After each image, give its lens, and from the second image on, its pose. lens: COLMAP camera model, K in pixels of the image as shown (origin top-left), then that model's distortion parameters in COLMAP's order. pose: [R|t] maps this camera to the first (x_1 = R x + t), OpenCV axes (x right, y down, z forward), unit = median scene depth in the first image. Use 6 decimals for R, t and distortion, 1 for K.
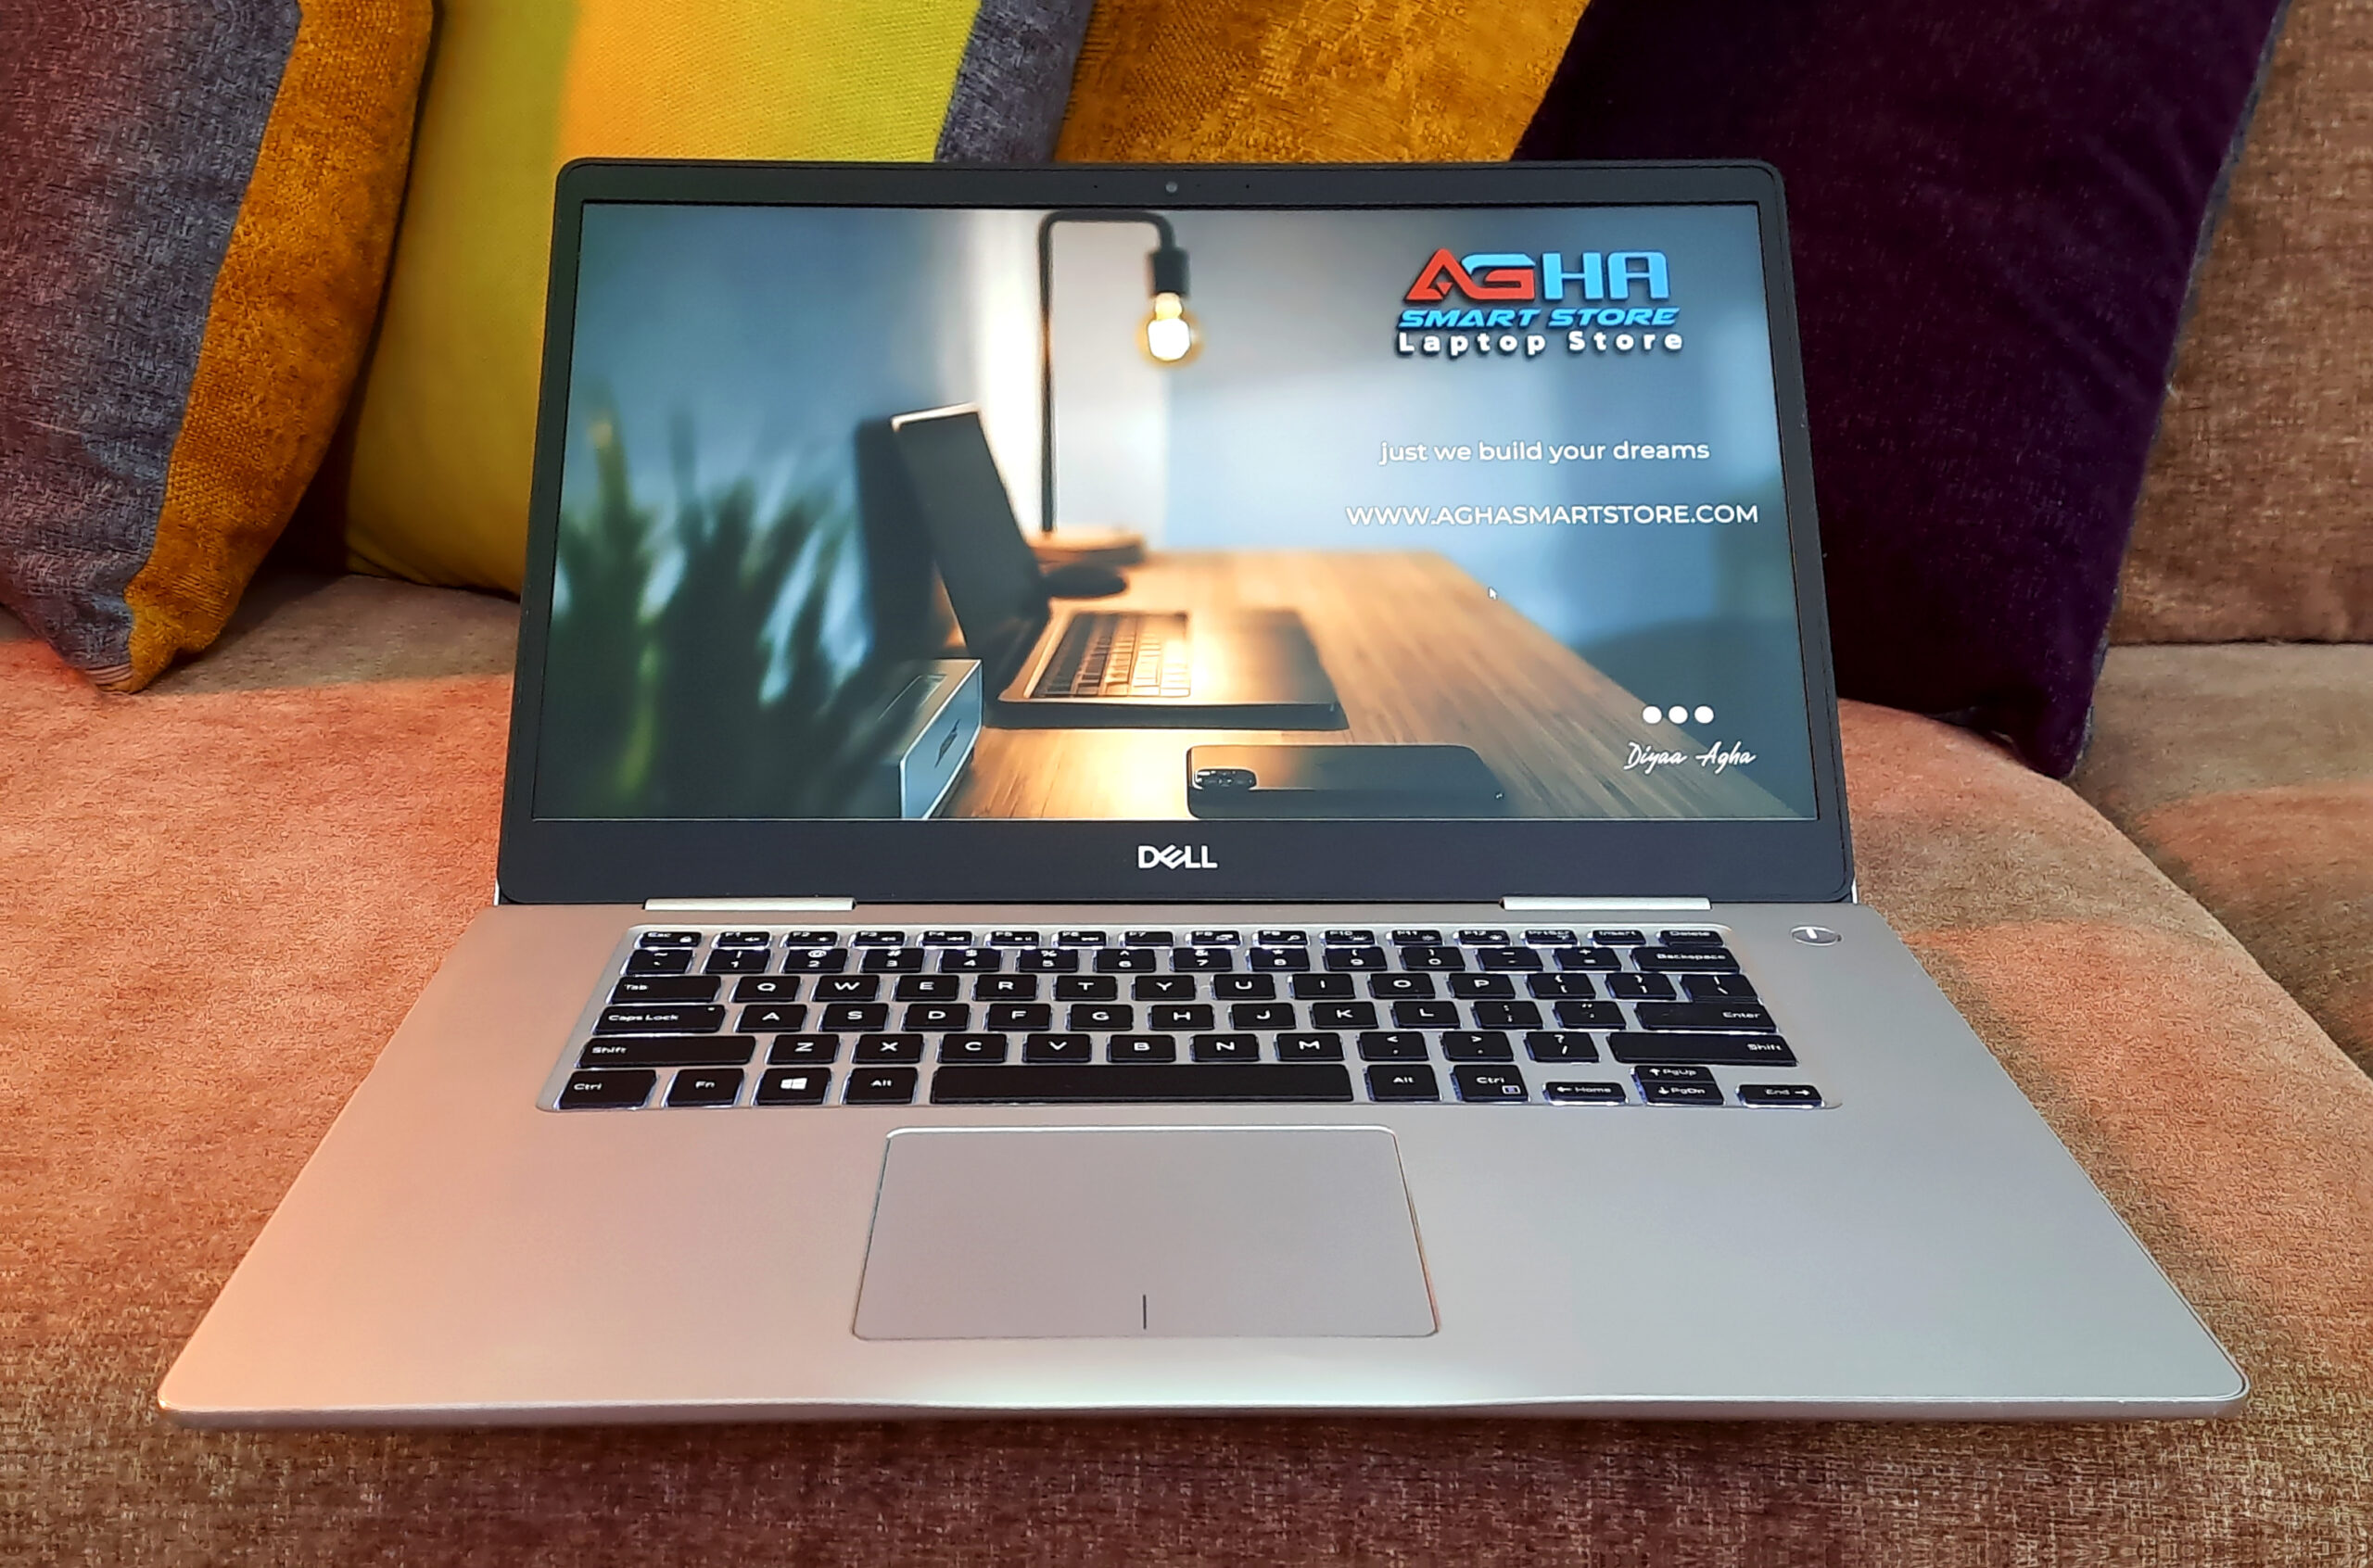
lens RADIAL K [[2494.3, 0, 1161.0], [0, 2494.3, 859.5], [0, 0, 1]] dist [0.086718, -0.116652]
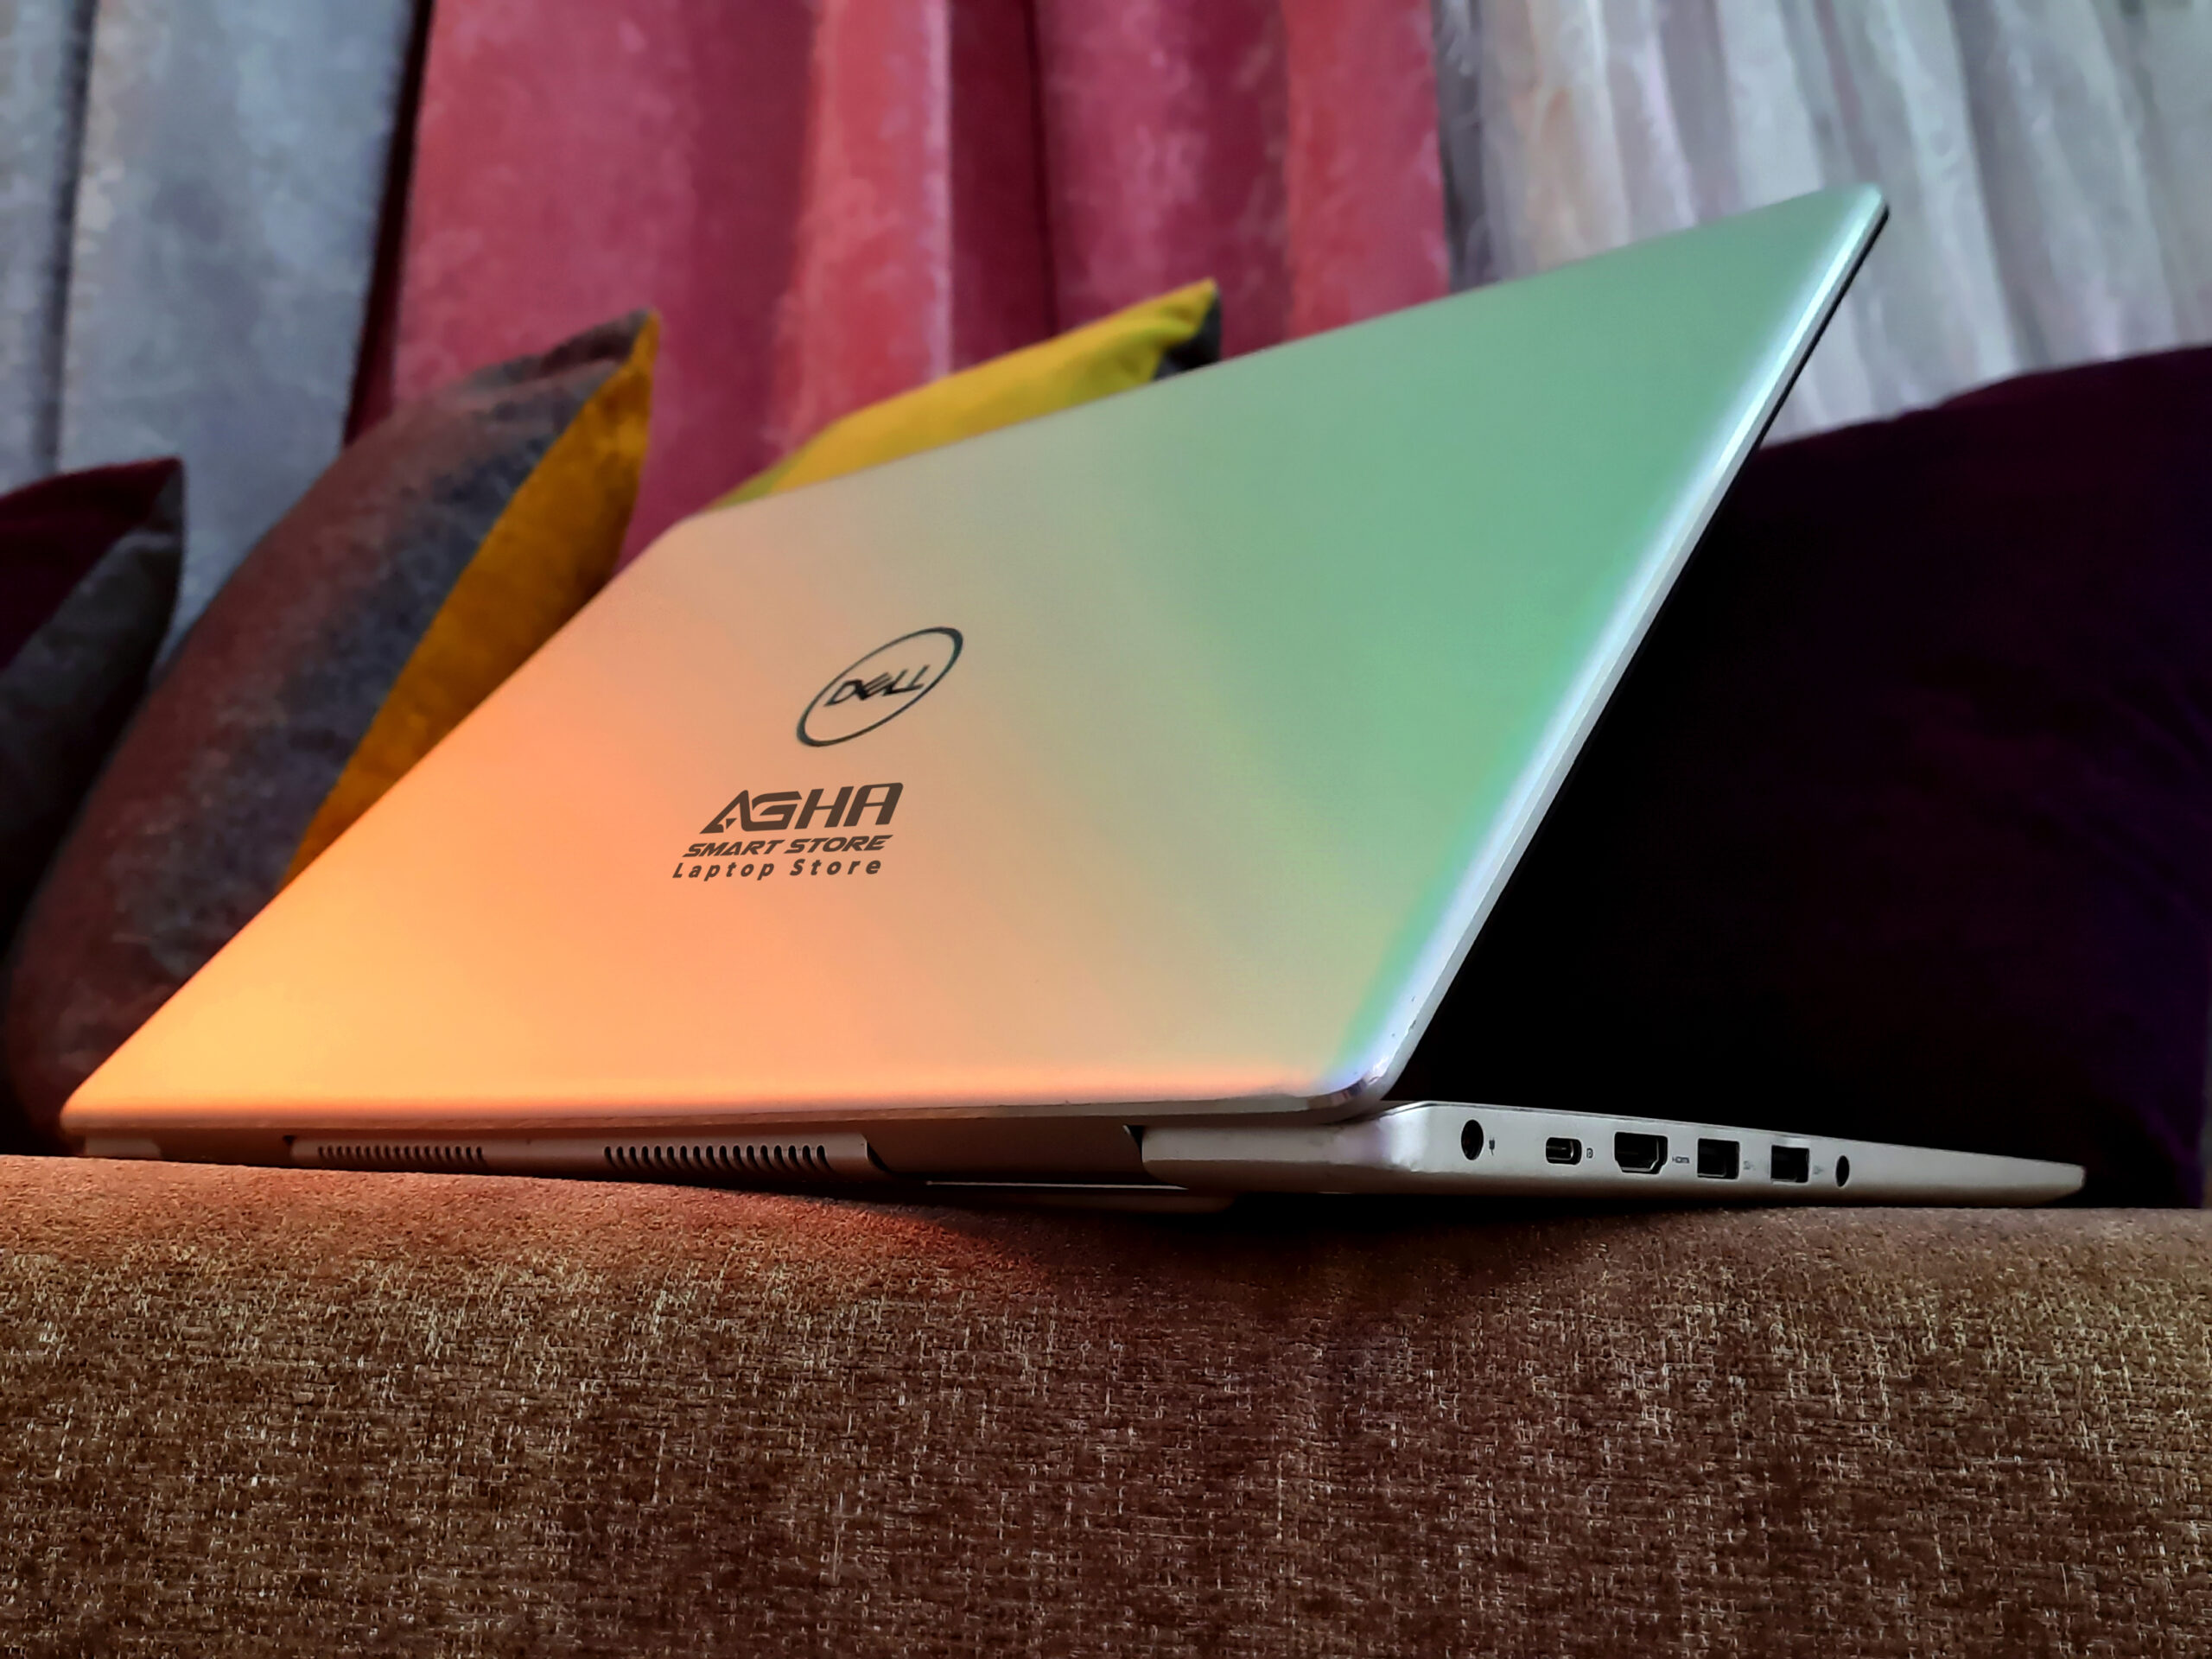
lens RADIAL K [[2274.0, 0, 1121.8], [0, 2274.0, 834.2], [0, 0, 1]] dist [0.154557, -0.335070]
pose [[0.997902, 0.006637, -0.064395, 0.030217], [-0.037160, 0.873252, -0.485850, 0.247968], [0.053008, 0.487223, 0.871667, 0.182862]]
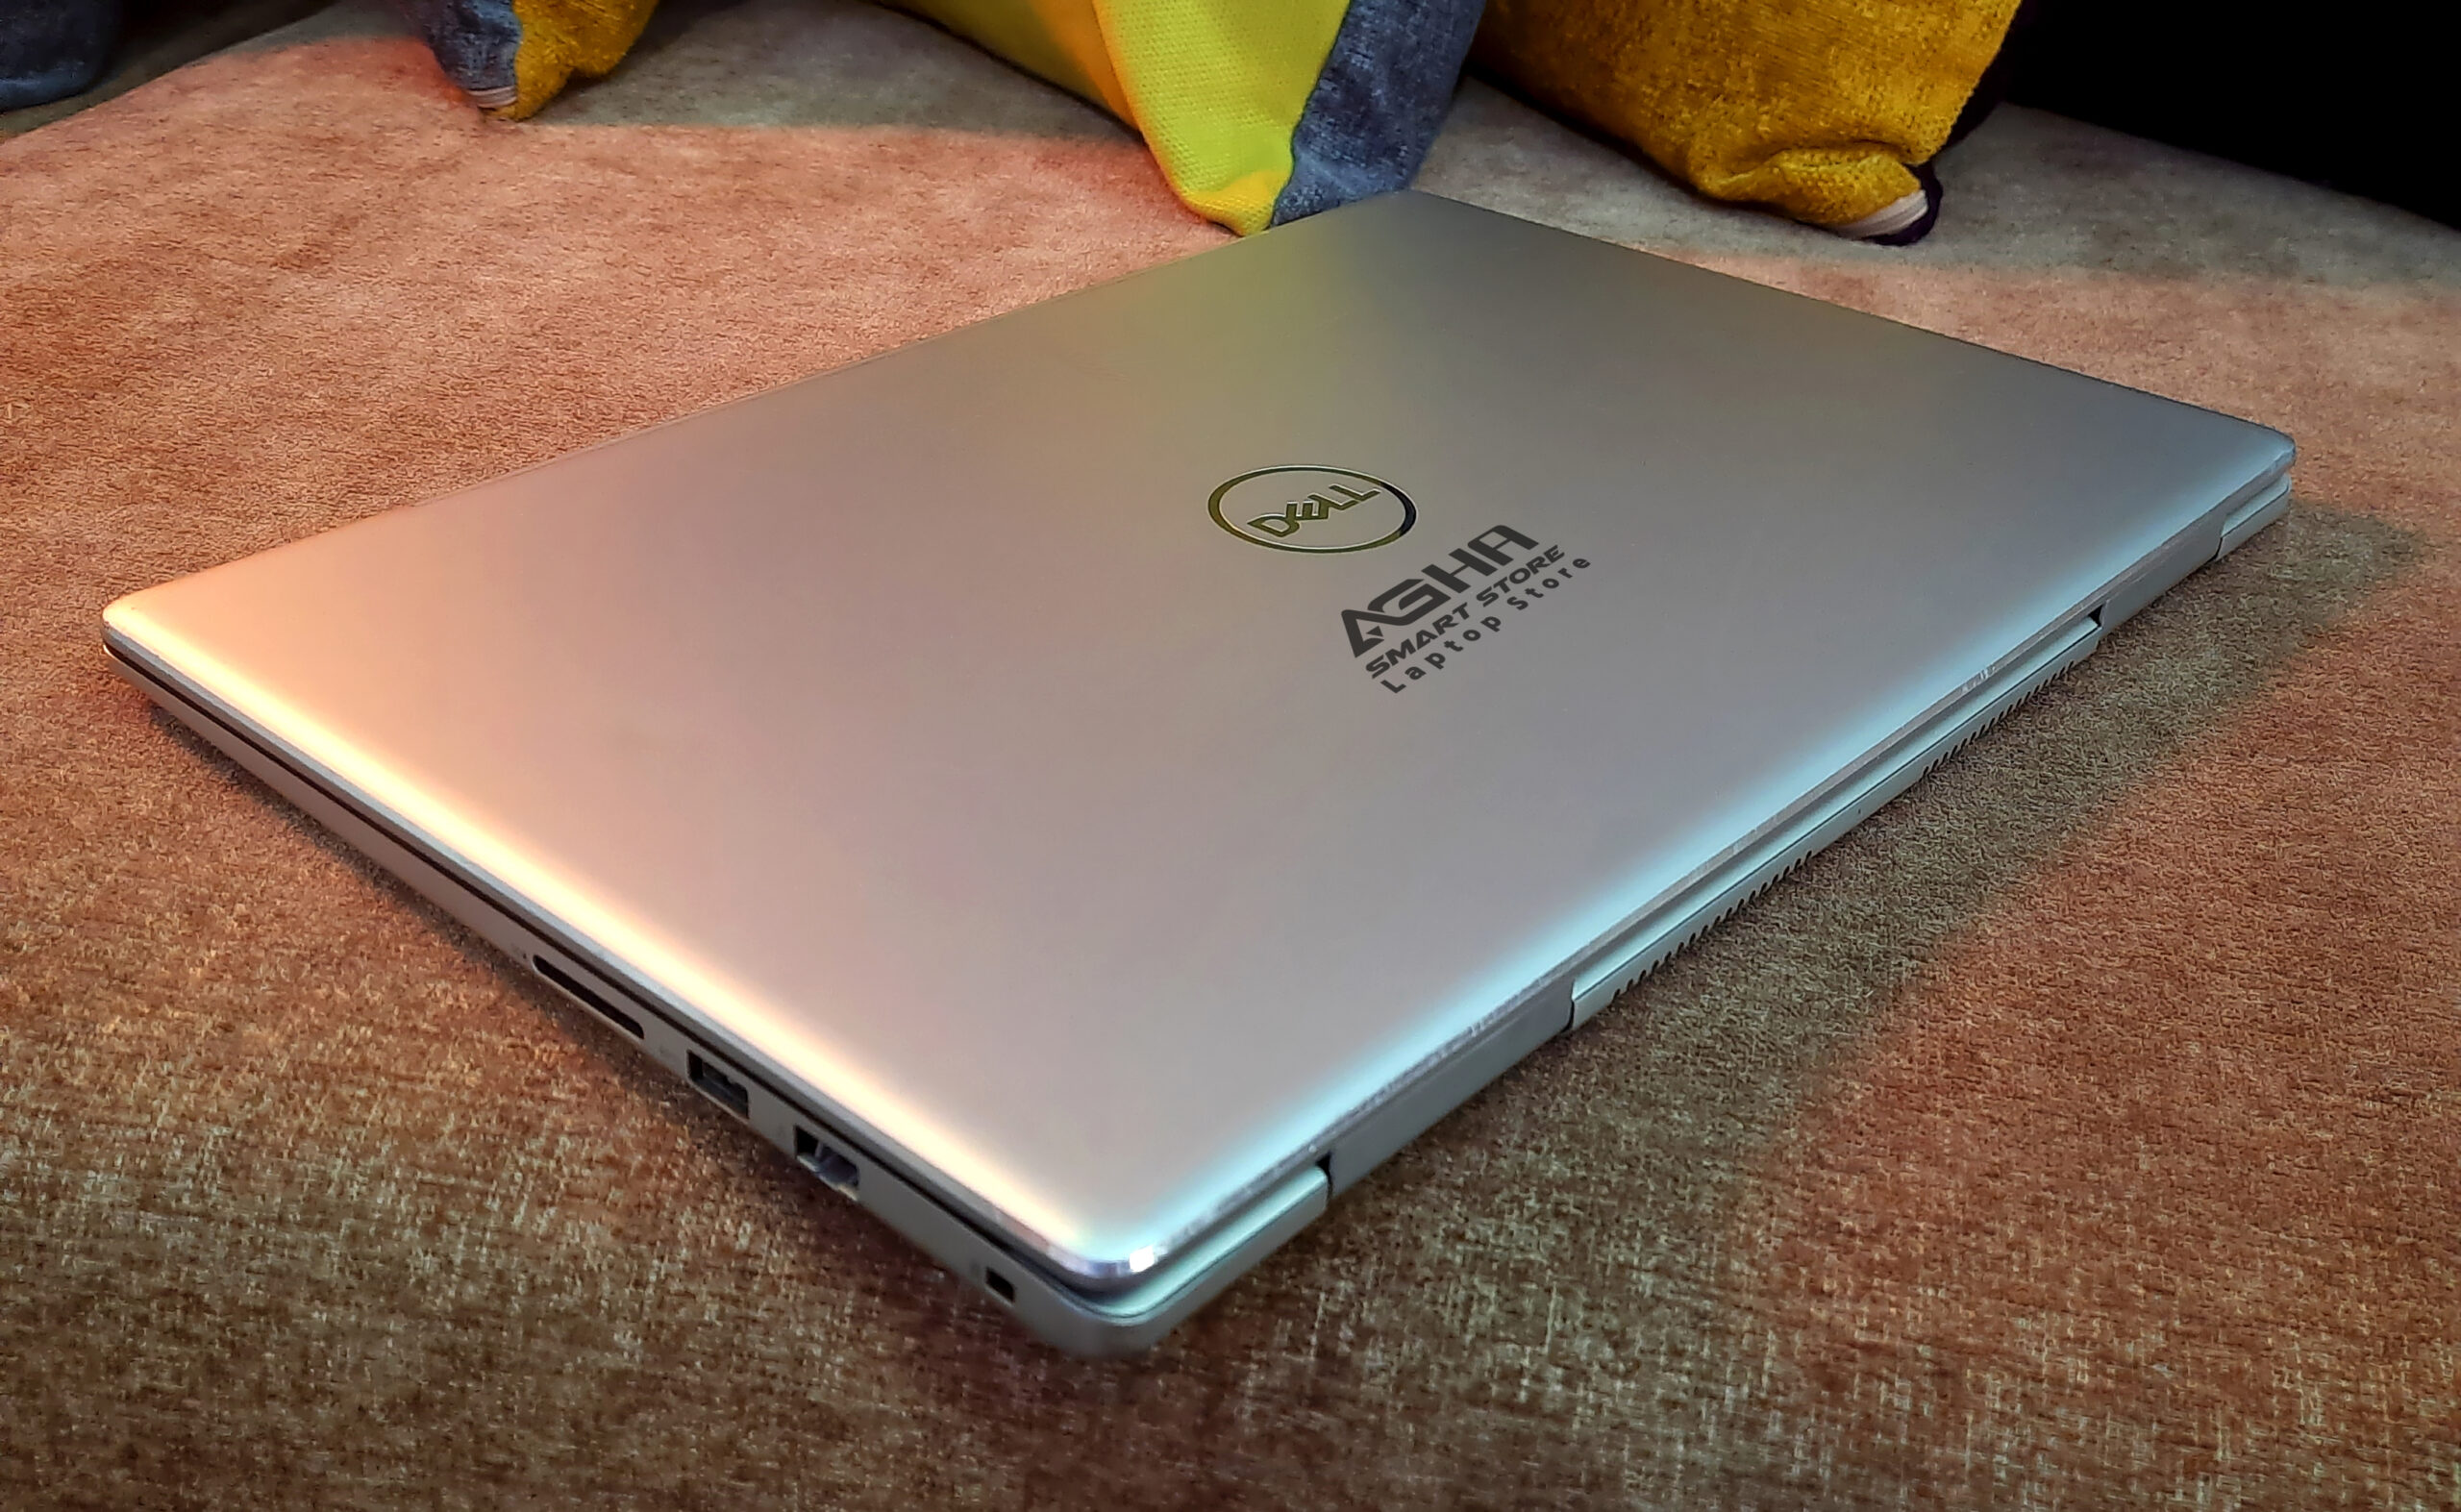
lens RADIAL K [[2487.8, 0, 1238.3], [0, 2487.8, 672.4], [0, 0, 1]] dist [0.118596, -0.194865]
pose [[0.984219, 0.107605, -0.140476, -0.030303], [-0.084545, 0.983343, 0.160897, -0.040593], [0.155449, -0.146482, 0.976923, 0.186115]]
